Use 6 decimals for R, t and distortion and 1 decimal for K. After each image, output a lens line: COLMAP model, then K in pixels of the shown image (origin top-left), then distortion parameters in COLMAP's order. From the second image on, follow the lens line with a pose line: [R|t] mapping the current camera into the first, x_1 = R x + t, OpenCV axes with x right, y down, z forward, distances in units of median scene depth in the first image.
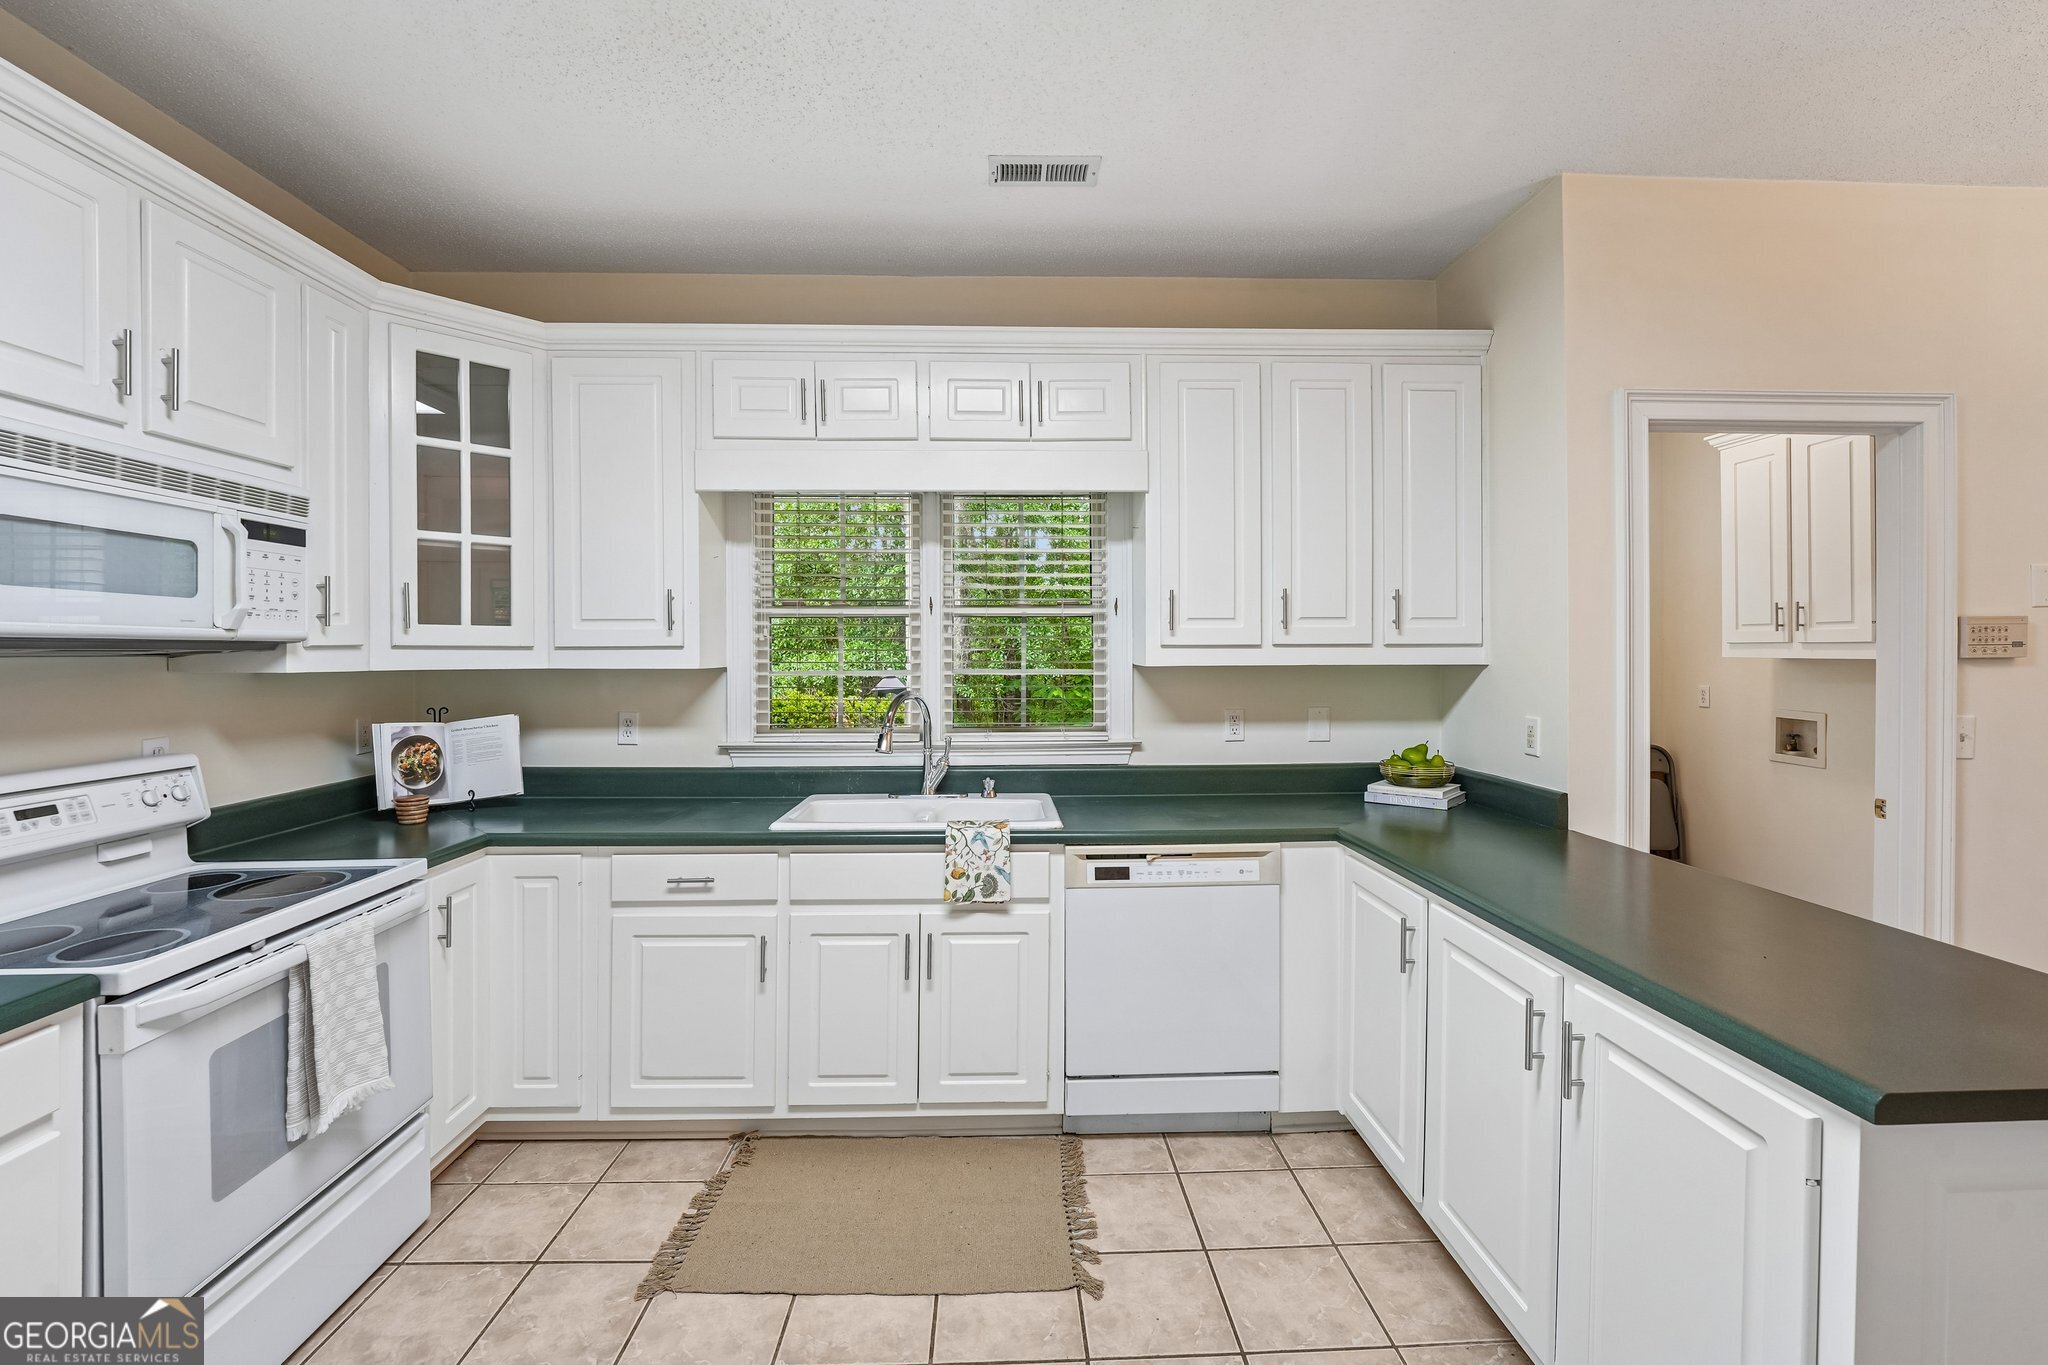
lens RADIAL K [[857.1, 0, 1022.8], [0, 857.1, 663.0], [0, 0, 1]] dist [-0.024629, 0.000764]
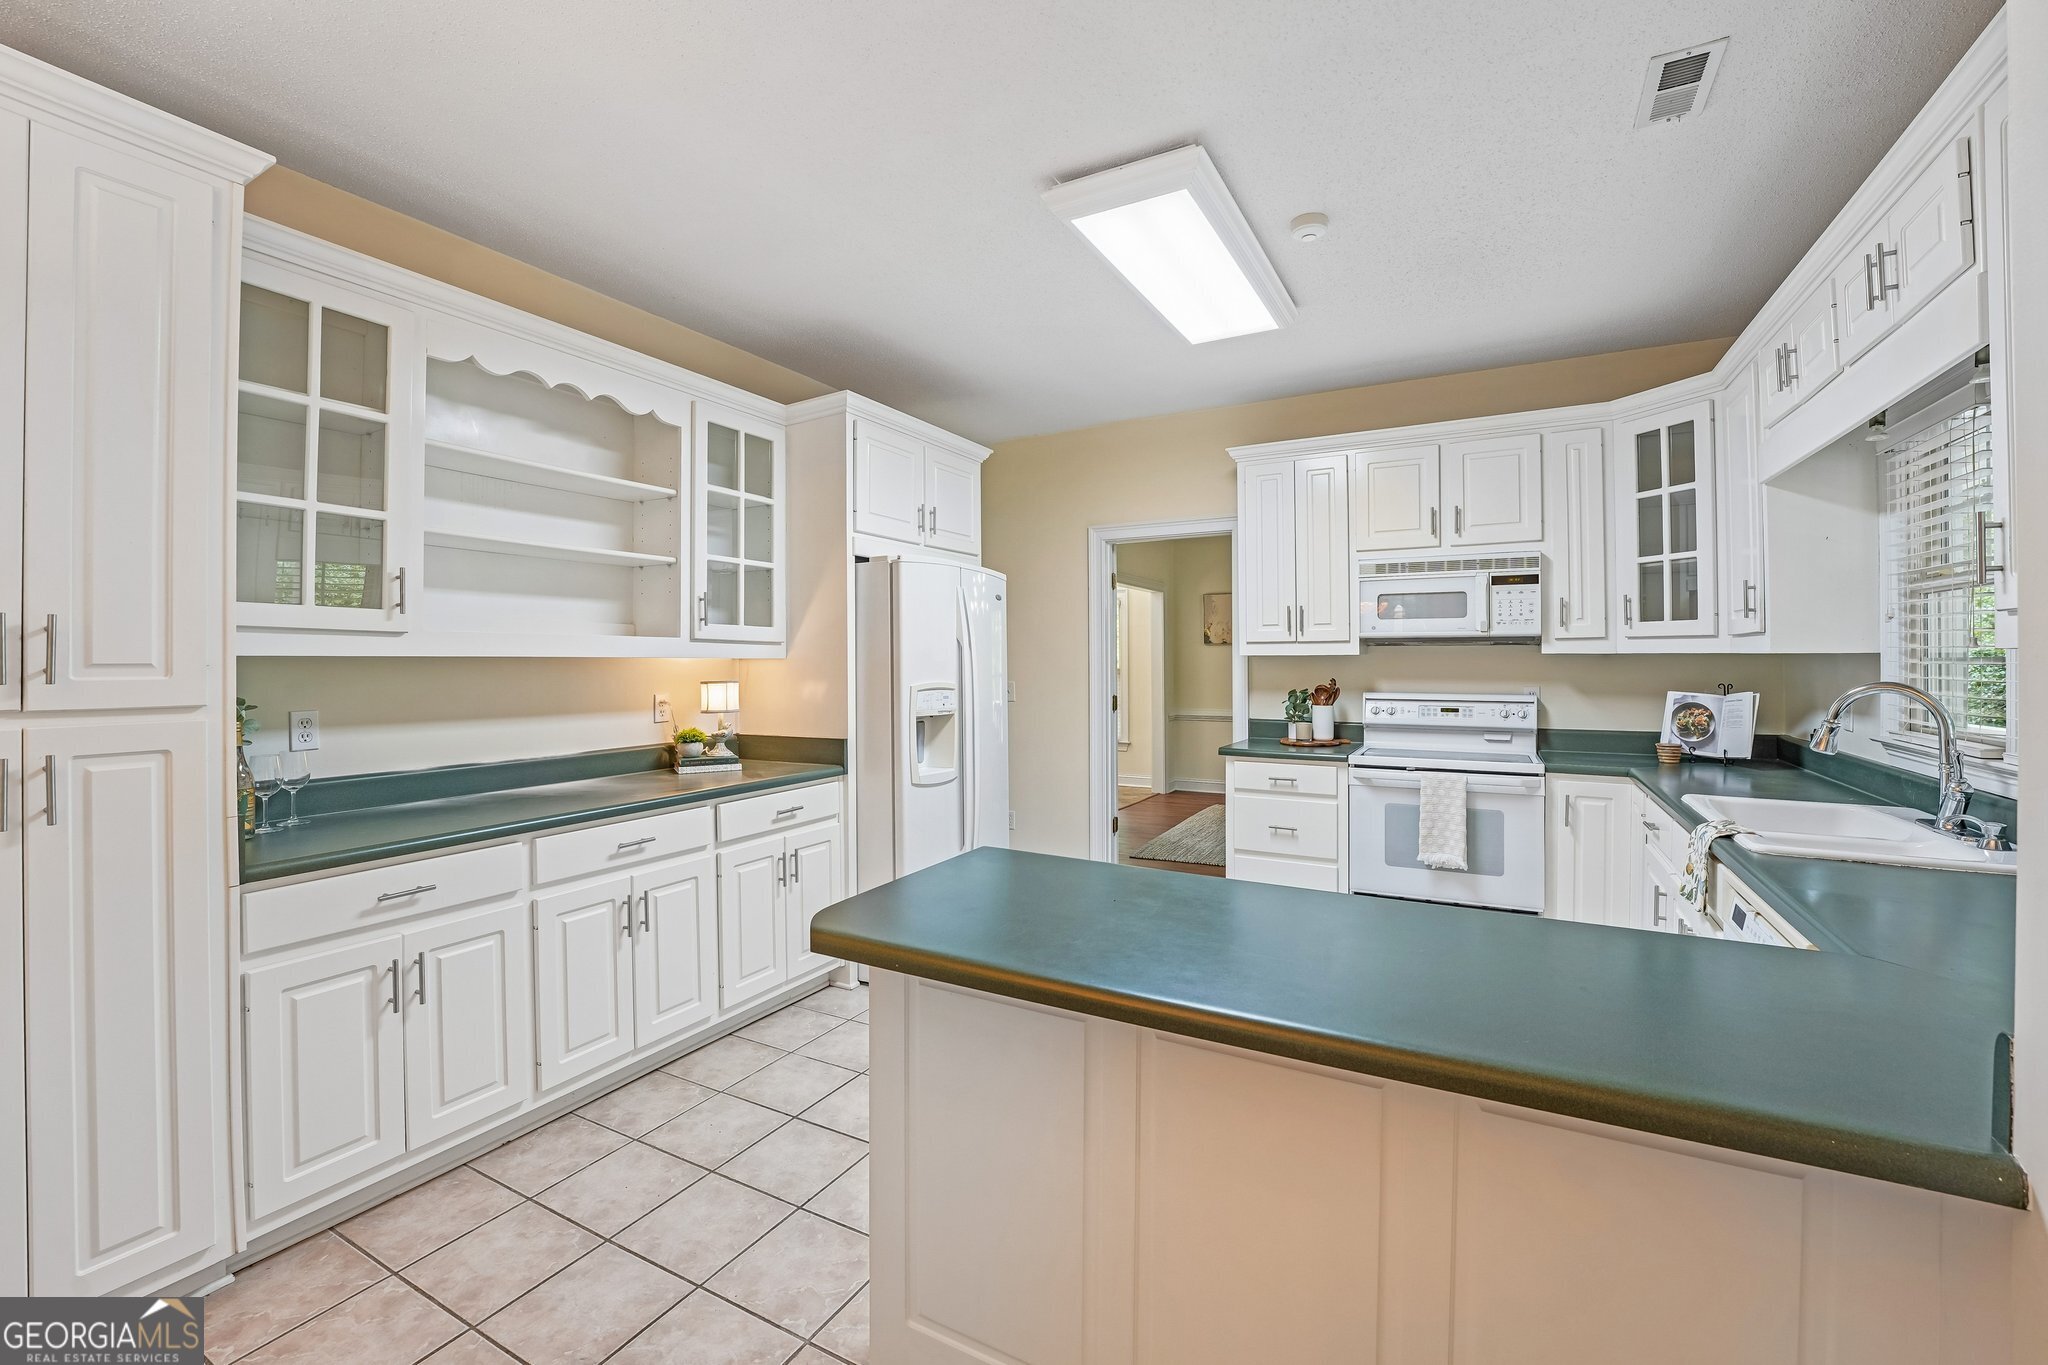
lens RADIAL K [[857.1, 0, 1039.1], [0, 857.1, 645.9], [0, 0, 1]] dist [-0.024629, 0.000764]
pose [[-0.511360, -0.007496, -0.859334, 1.033736], [-0.006732, 0.999966, -0.004717, 0.009442], [0.859340, 0.003373, -0.511393, 0.829477]]
